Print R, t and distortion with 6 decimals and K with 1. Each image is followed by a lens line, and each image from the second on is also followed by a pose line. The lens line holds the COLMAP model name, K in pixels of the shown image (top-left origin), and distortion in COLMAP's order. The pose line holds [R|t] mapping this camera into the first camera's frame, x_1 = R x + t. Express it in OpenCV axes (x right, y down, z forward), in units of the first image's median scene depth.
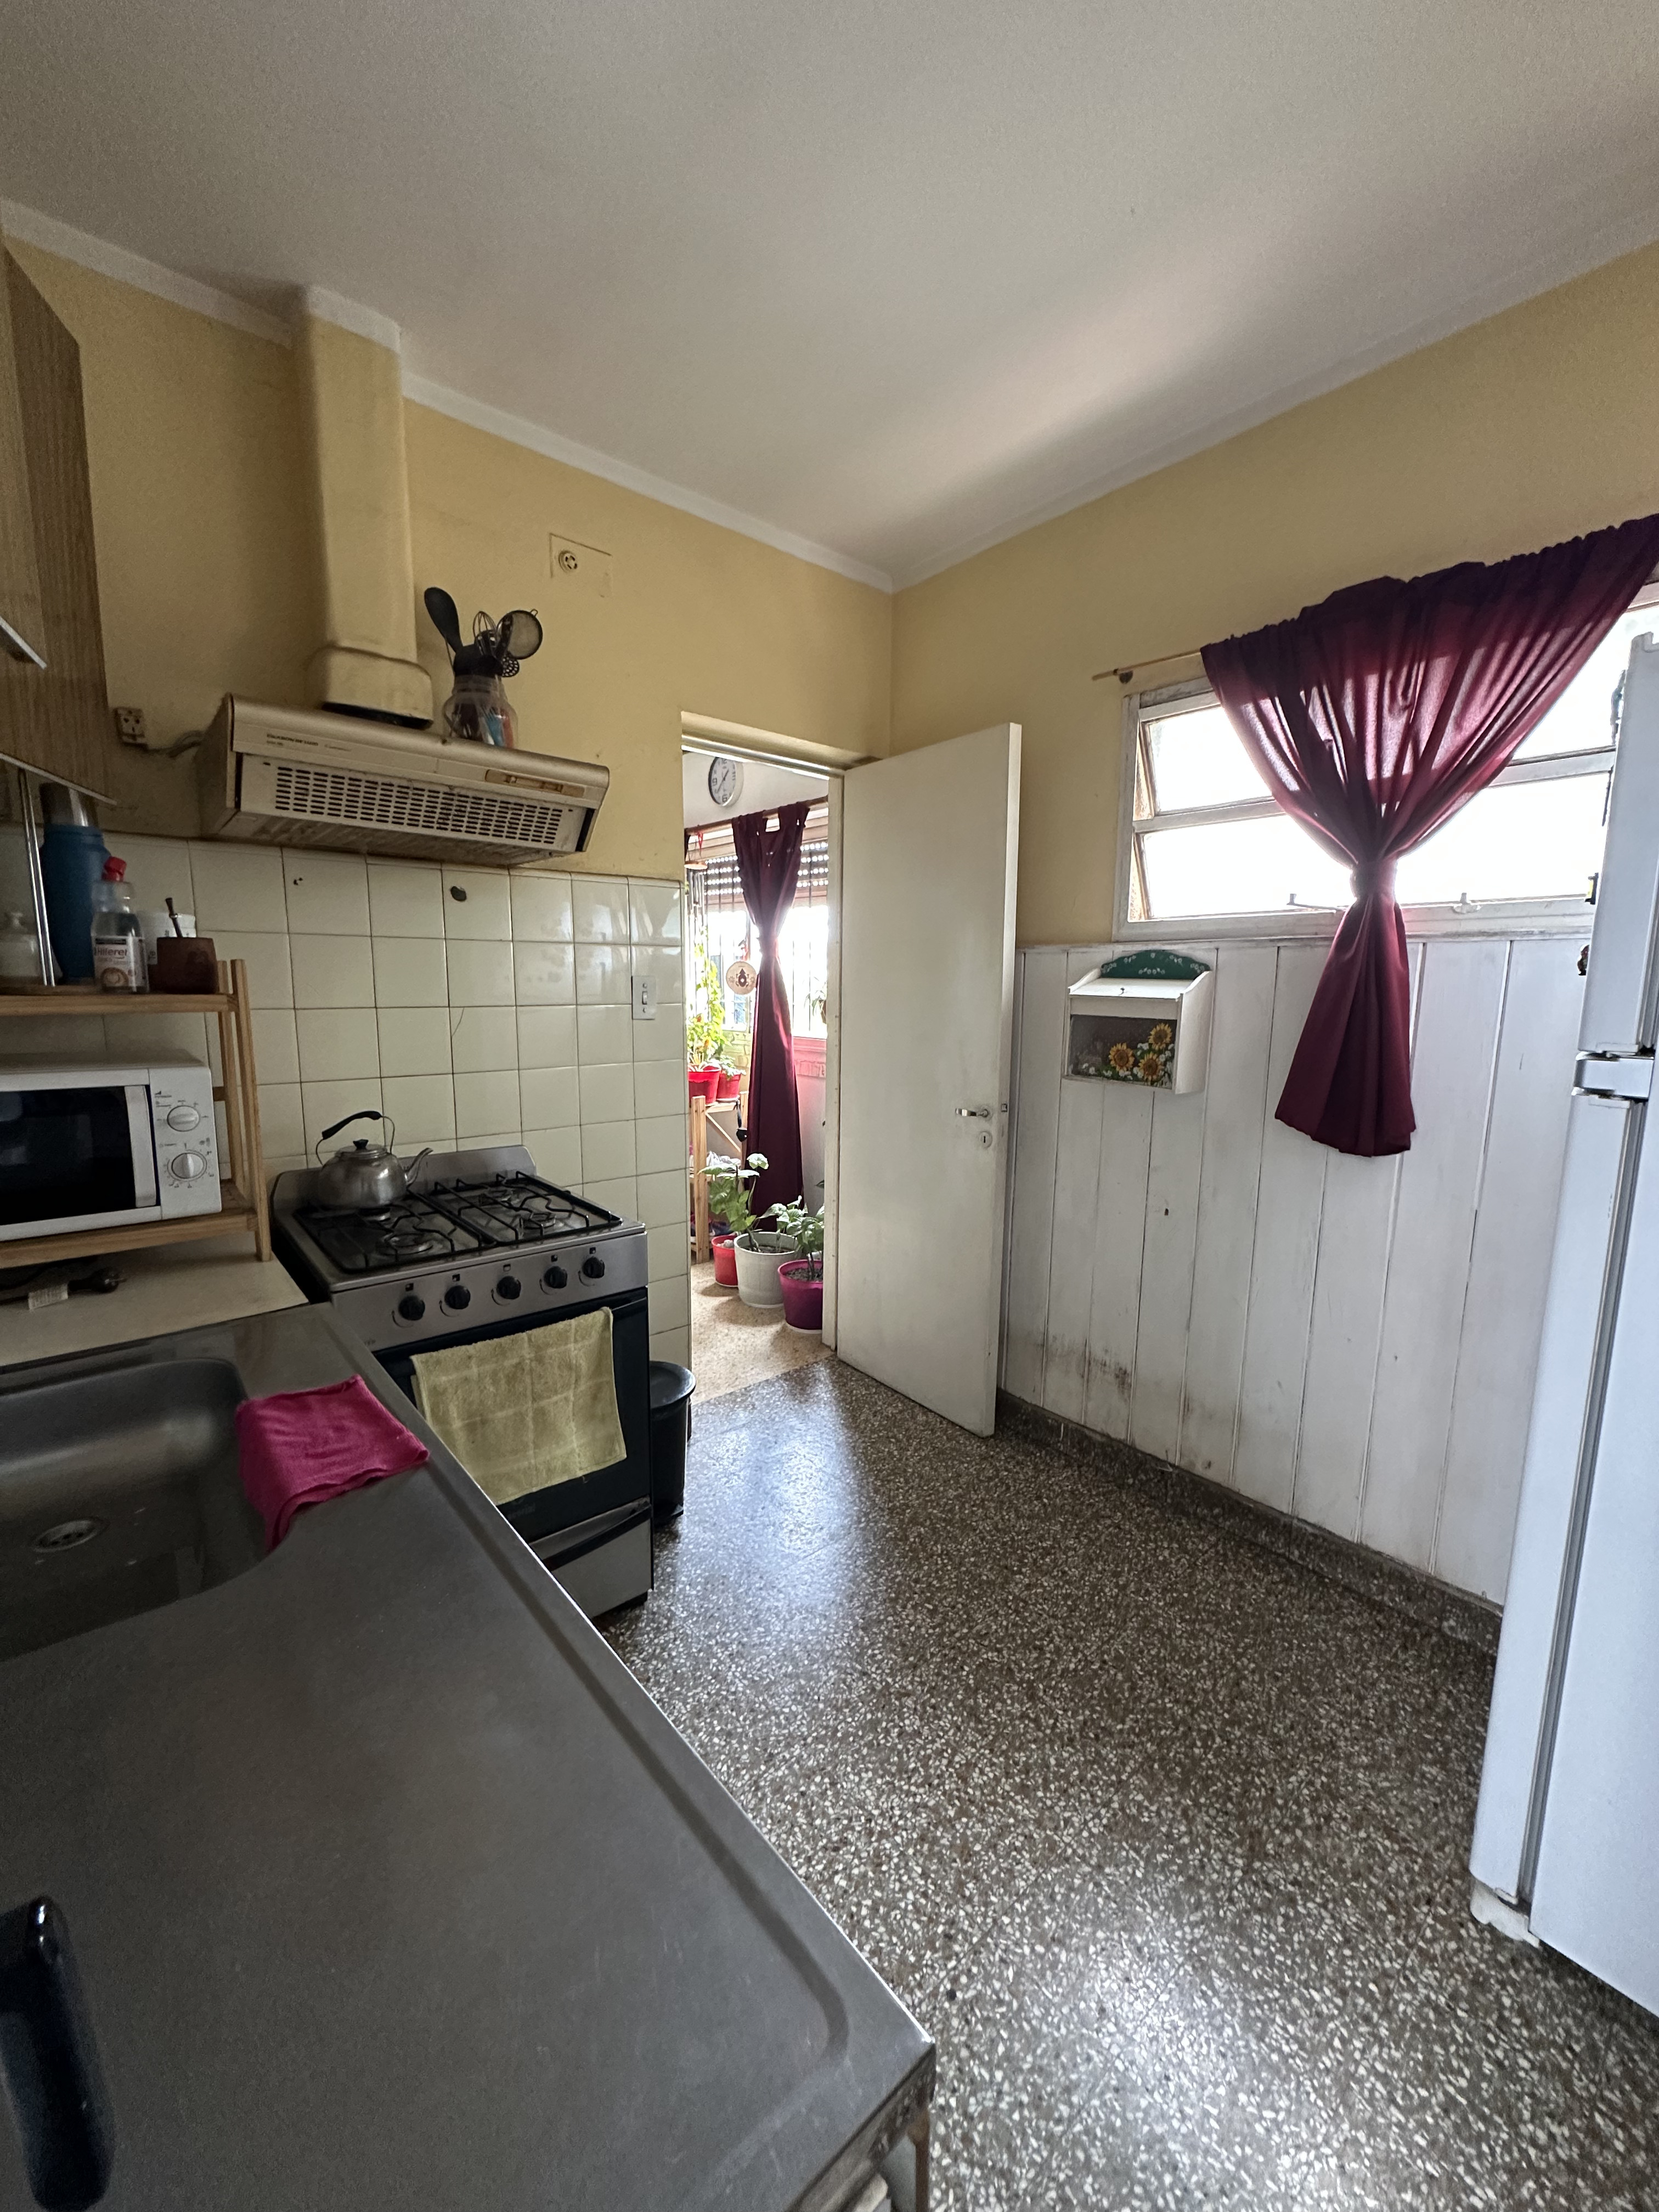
lens RADIAL K [[887.7, 0, 830.4], [0, 887.7, 1107.5], [0, 0, 1]] dist [0.000696, 0.000079]
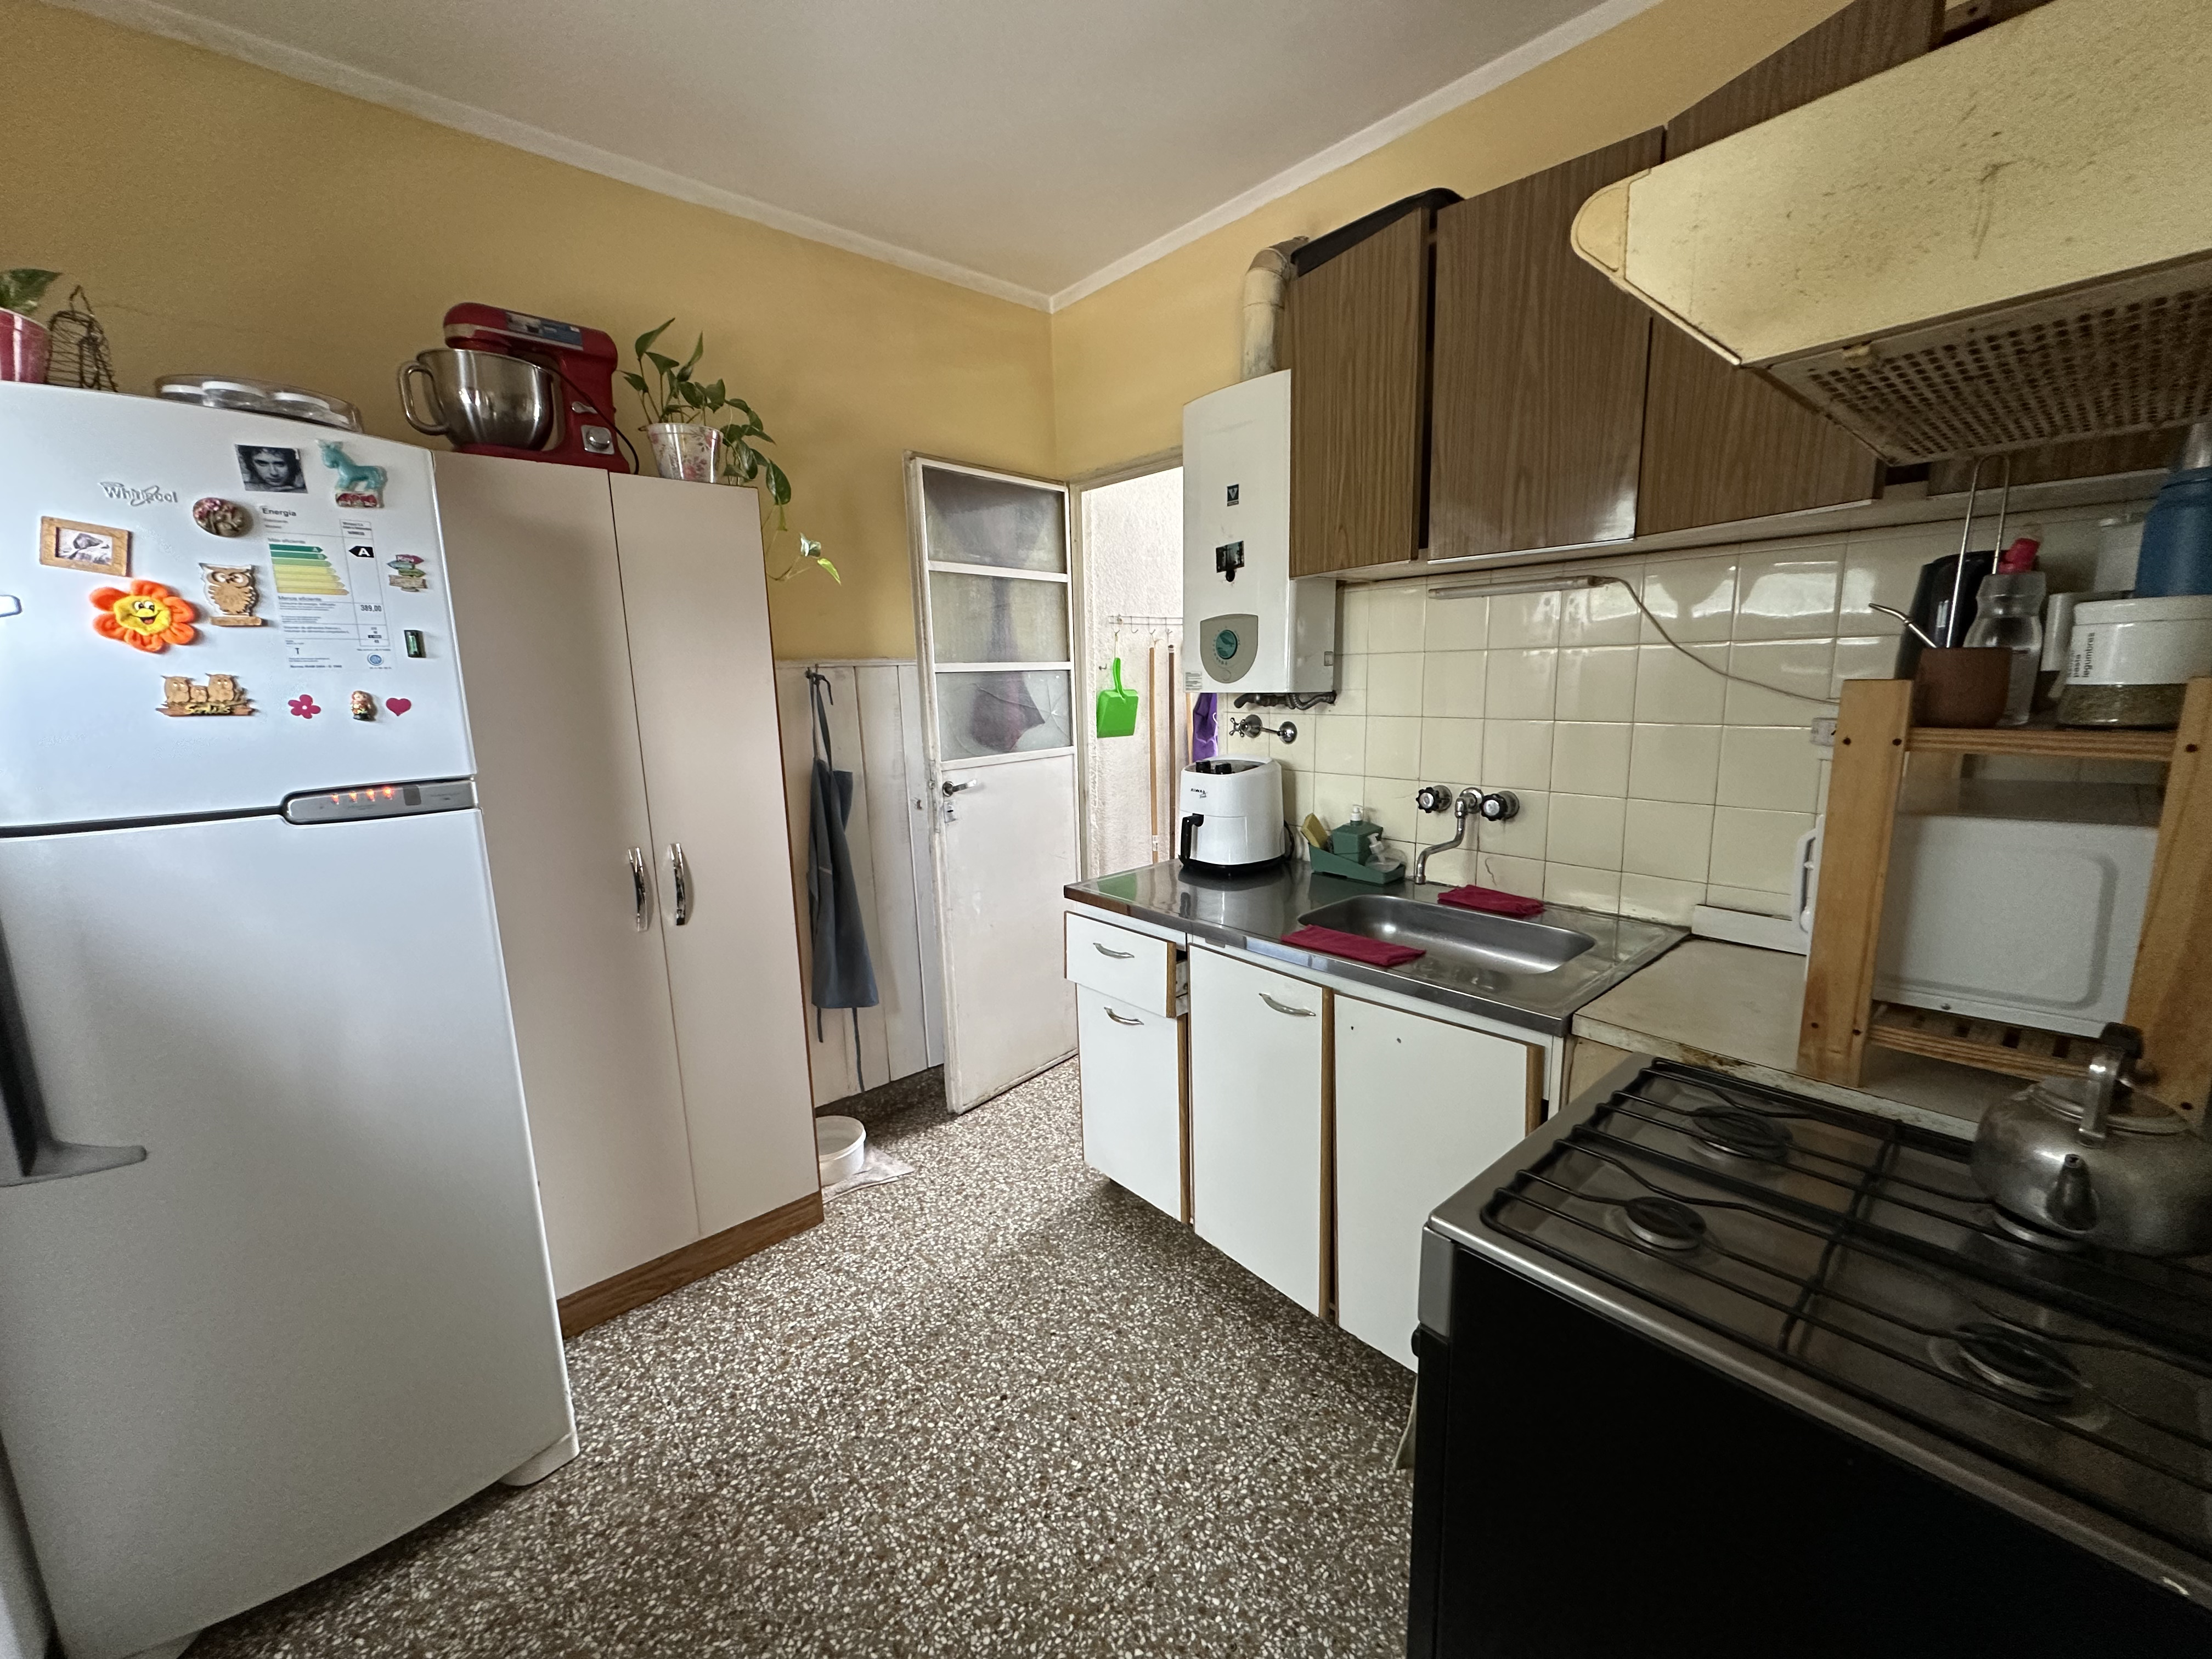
lens RADIAL K [[887.7, 0, 1105.4], [0, 887.7, 830.7], [0, 0, 1]] dist [0.000696, 0.000079]
pose [[-0.999835, 0.017195, -0.005865, -0.032398], [0.014477, 0.949124, 0.314570, -0.285606], [0.010976, 0.314433, -0.949216, 1.711348]]
